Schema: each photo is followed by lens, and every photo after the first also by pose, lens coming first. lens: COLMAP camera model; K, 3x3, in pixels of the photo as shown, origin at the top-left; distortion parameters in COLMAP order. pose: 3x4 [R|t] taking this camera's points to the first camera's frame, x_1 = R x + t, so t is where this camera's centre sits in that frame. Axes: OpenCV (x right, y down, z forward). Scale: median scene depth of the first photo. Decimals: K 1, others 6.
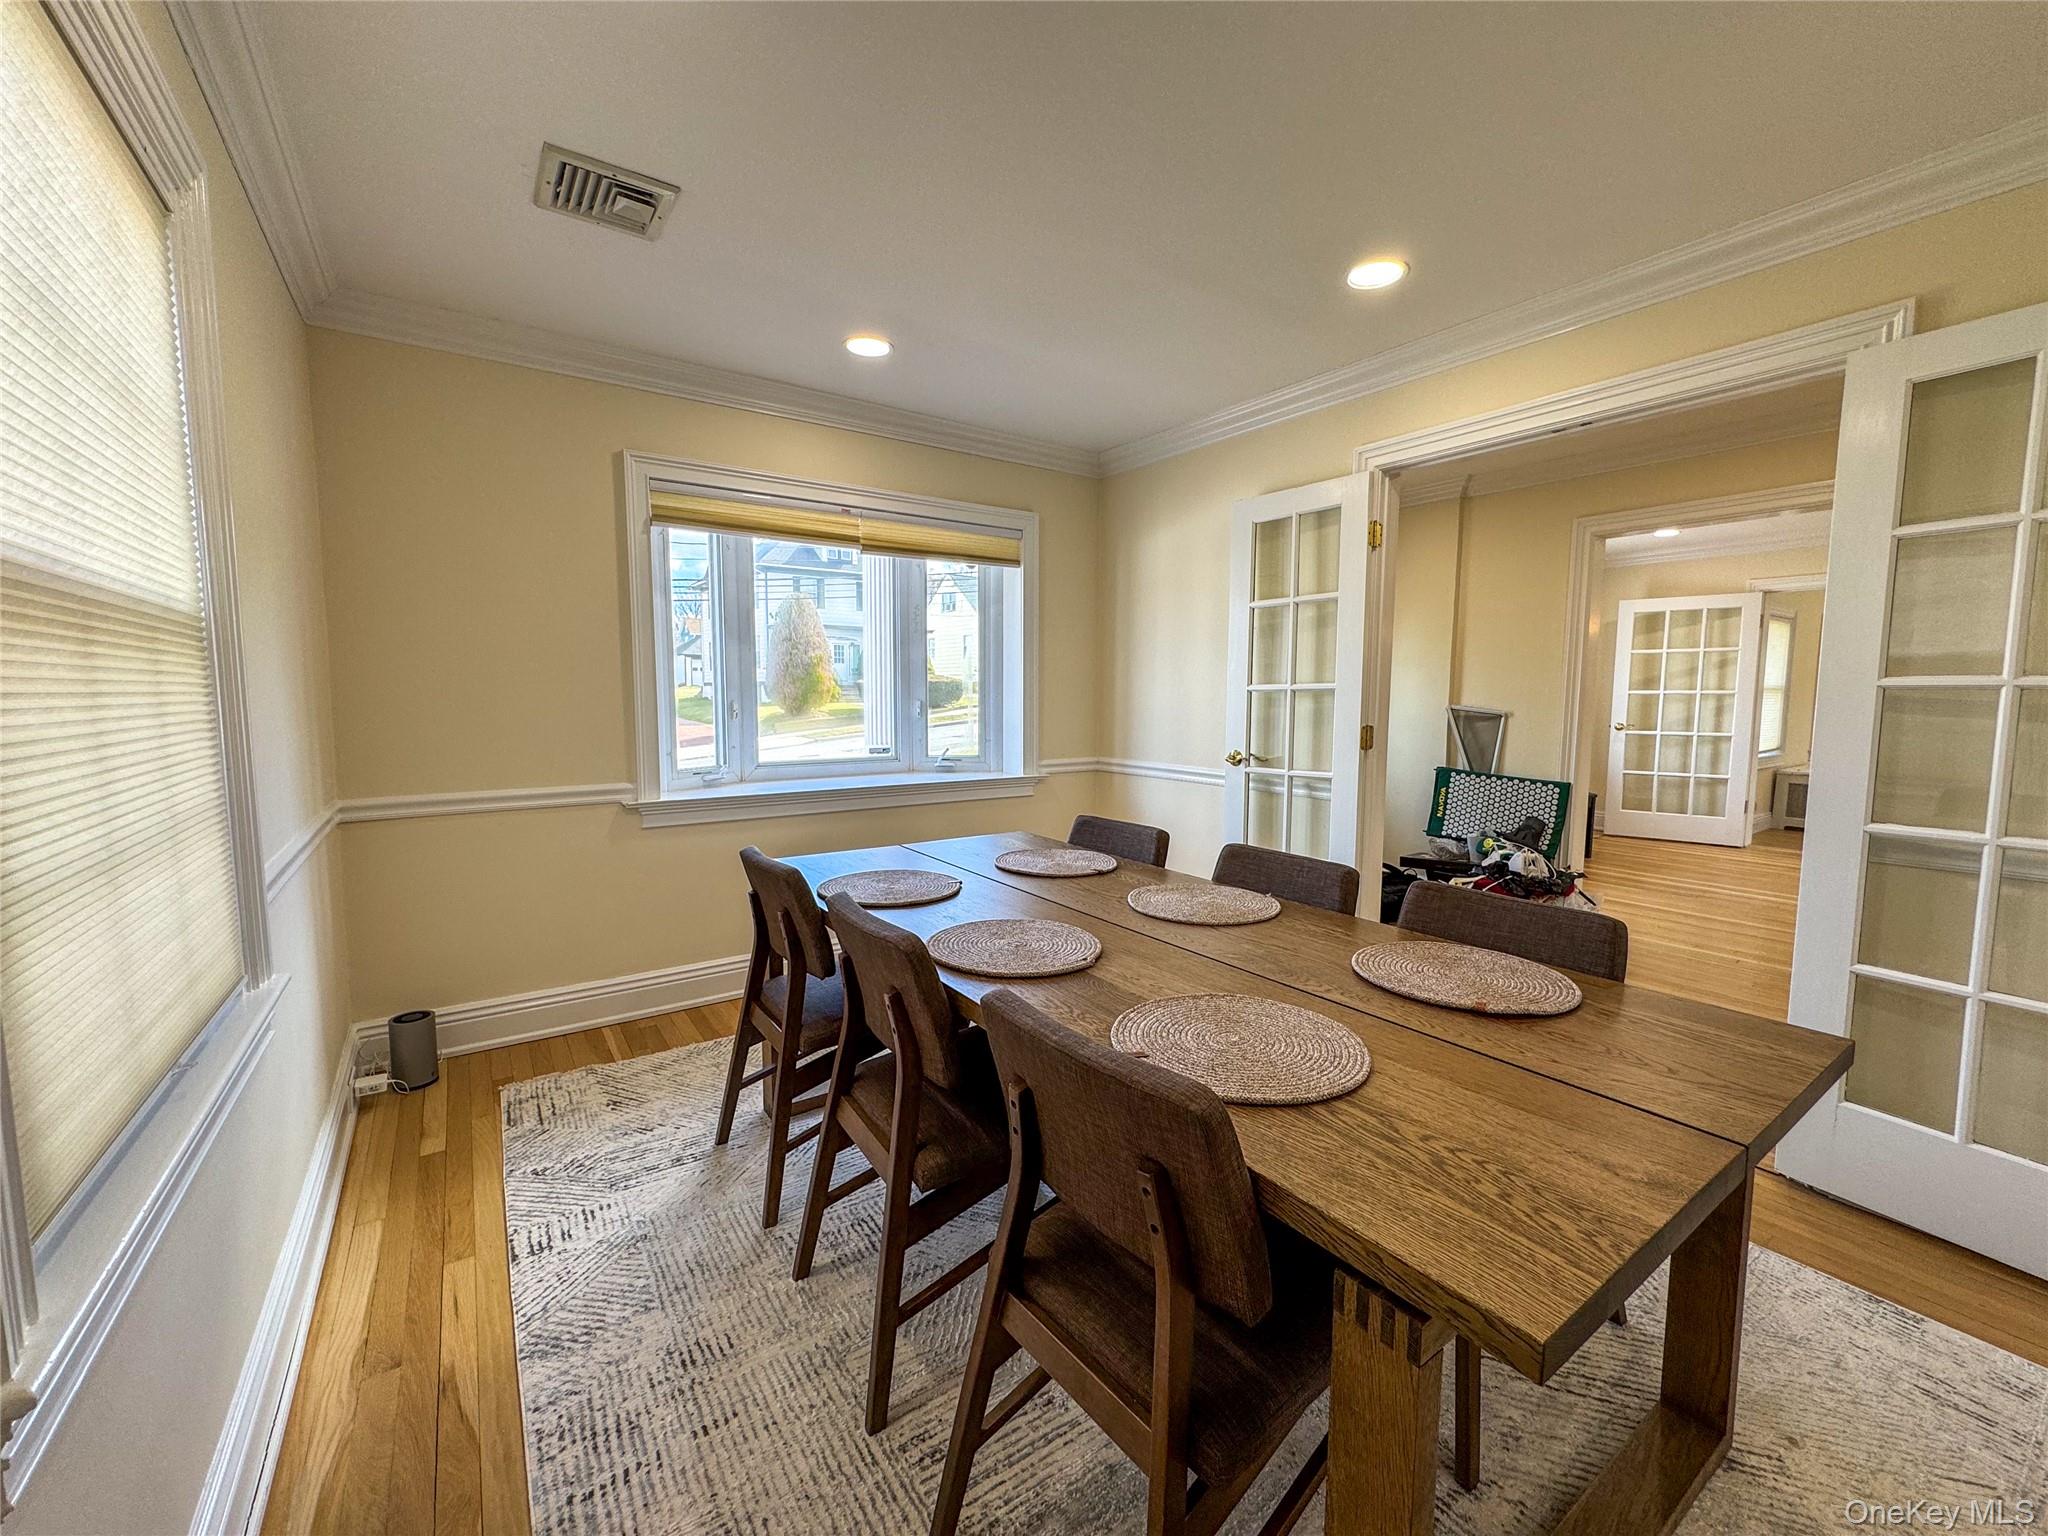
lens RADIAL K [[814.7, 0, 1022.2], [0, 814.7, 768.8], [0, 0, 1]] dist [-0.003582, -0.000048]
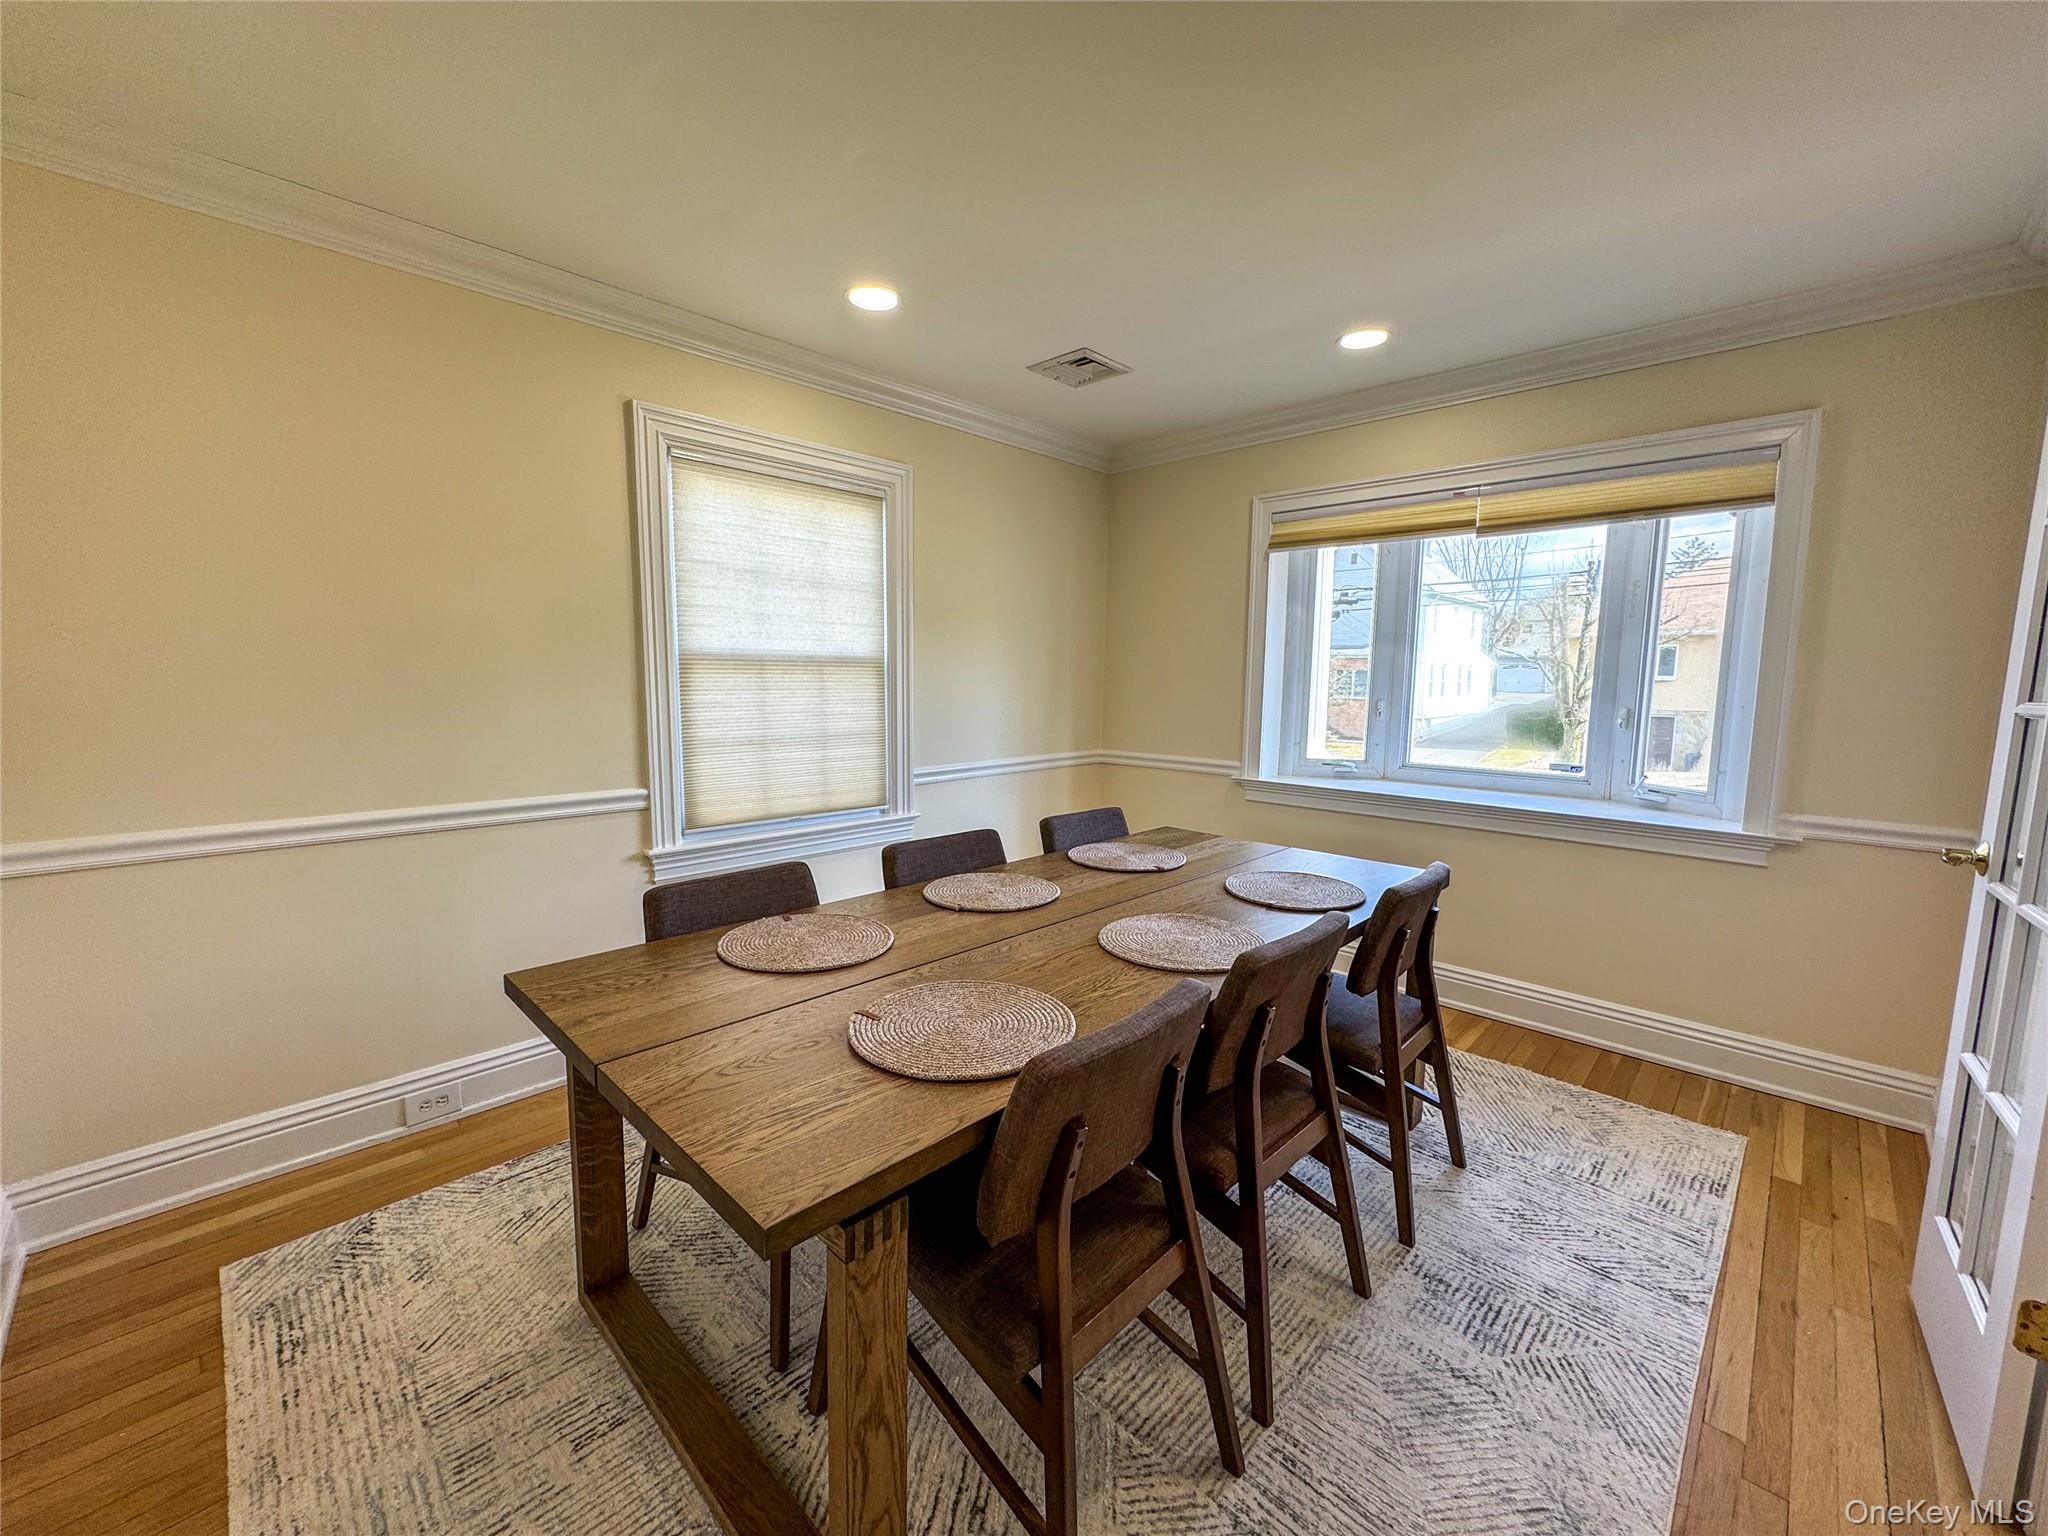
lens RADIAL K [[814.7, 0, 1022.2], [0, 814.7, 768.8], [0, 0, 1]] dist [-0.003582, -0.000048]
pose [[0.190445, 0.115360, -0.974896, 1.199278], [-0.102362, 0.989992, 0.097150, -0.105409], [0.976347, 0.081291, 0.200347, 0.733993]]
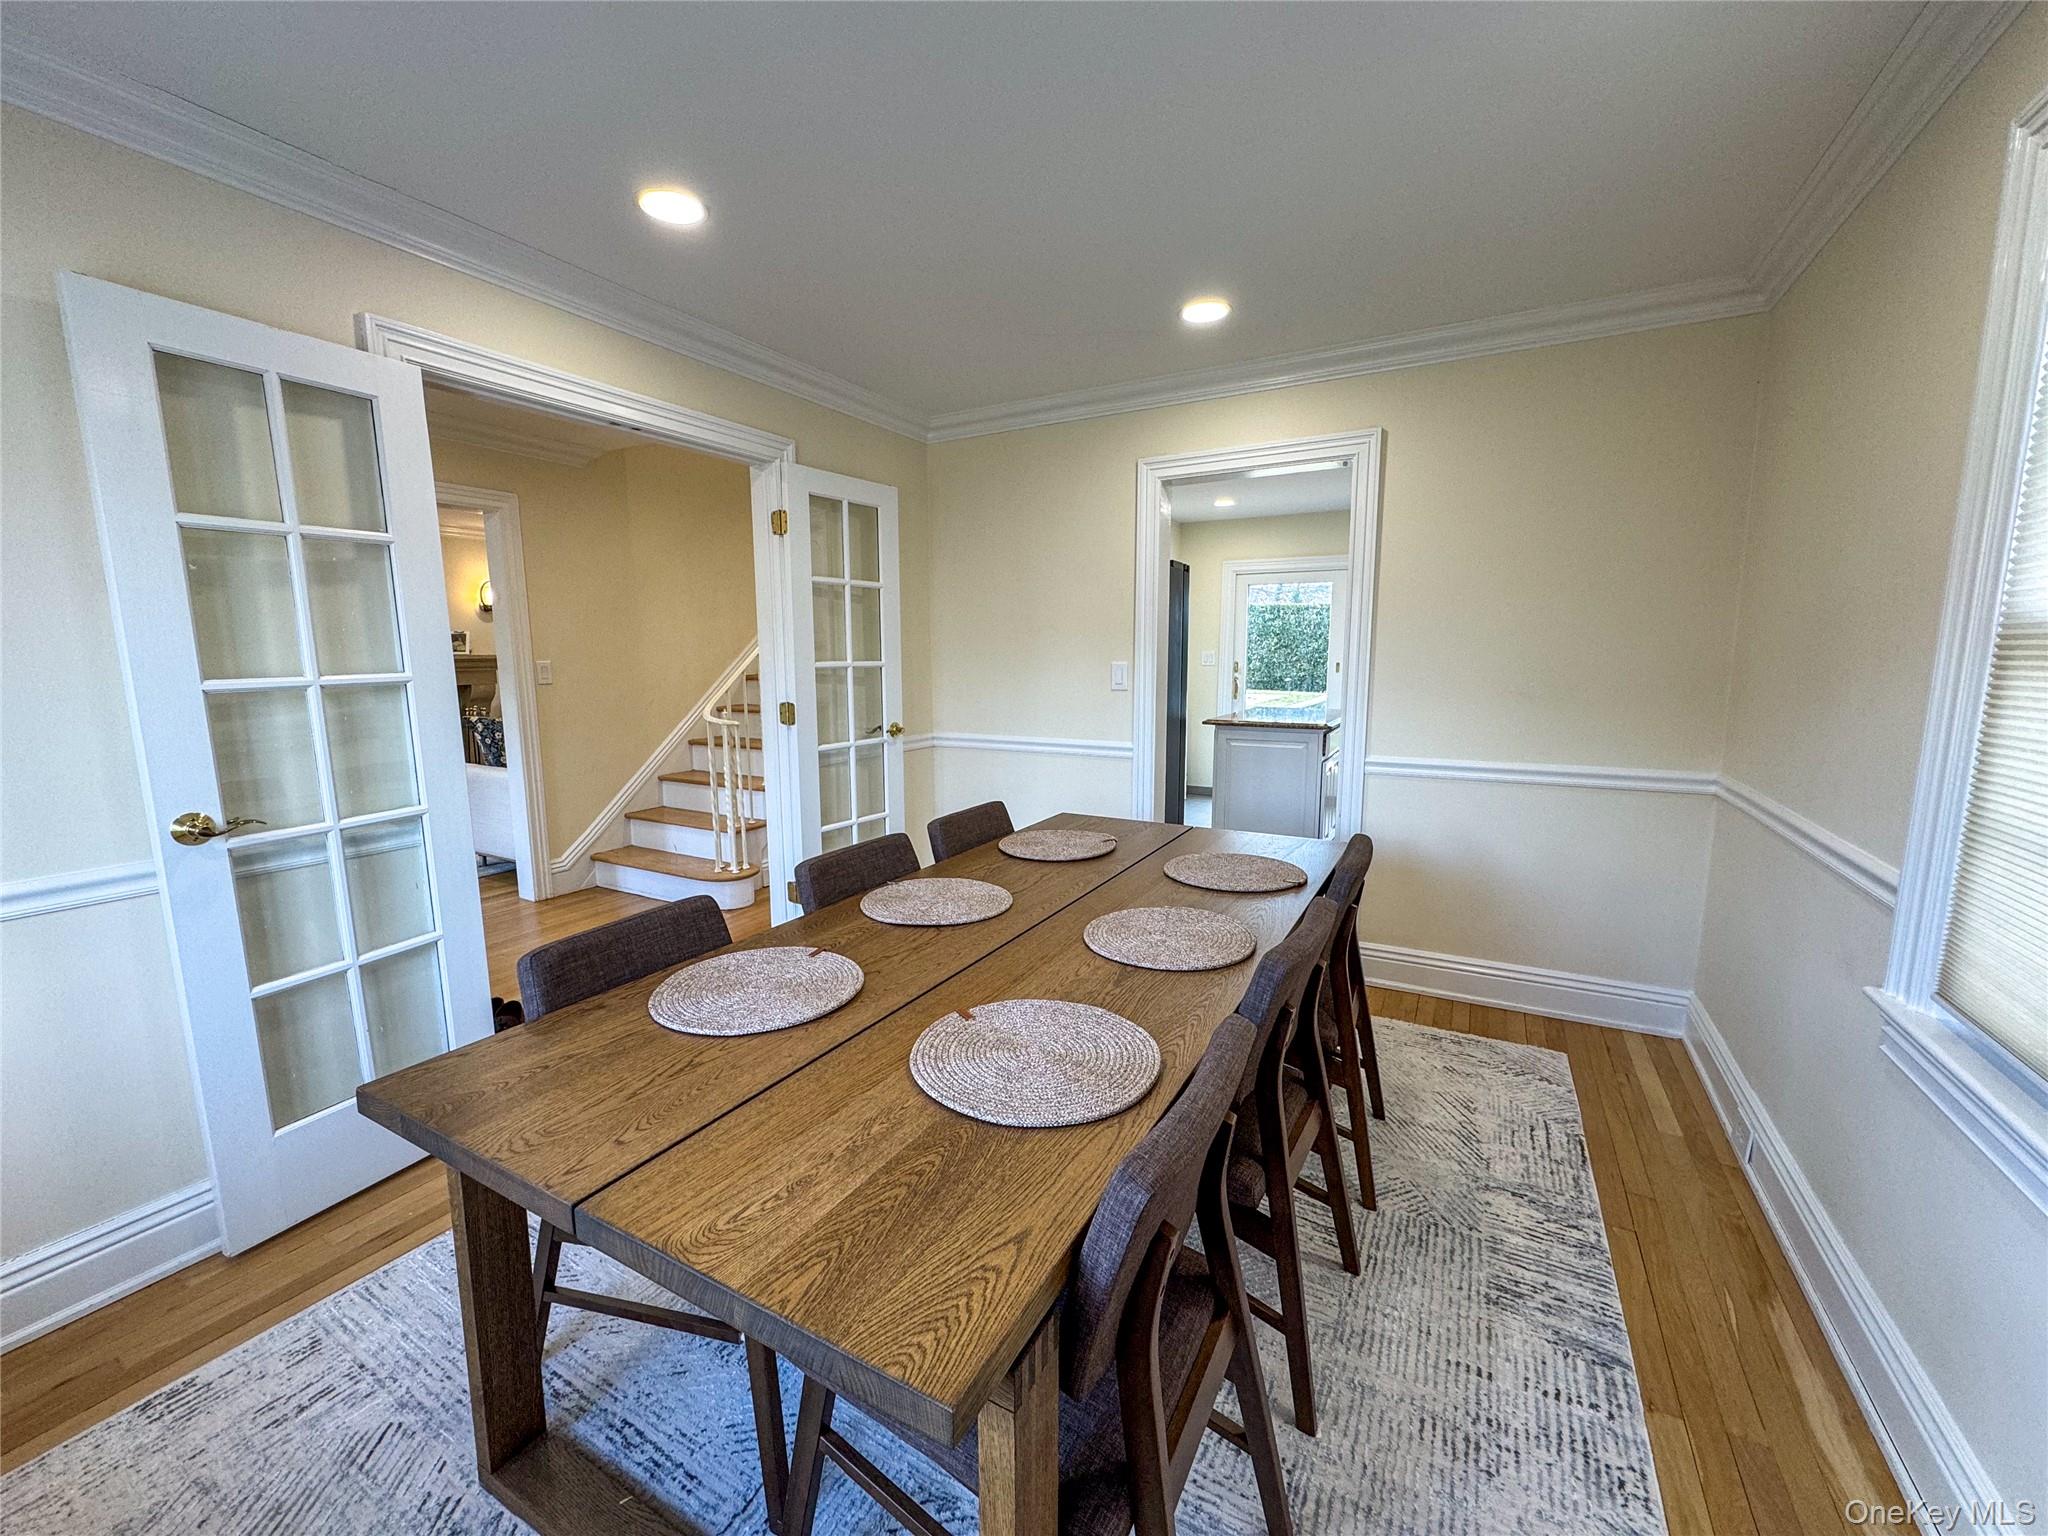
lens RADIAL K [[814.7, 0, 1022.2], [0, 814.7, 768.8], [0, 0, 1]] dist [-0.003582, -0.000048]
pose [[-0.441680, -0.129741, 0.887742, -0.788319], [0.088131, 0.978429, 0.186843, -0.194419], [-0.892834, 0.160762, -0.420718, 1.504555]]
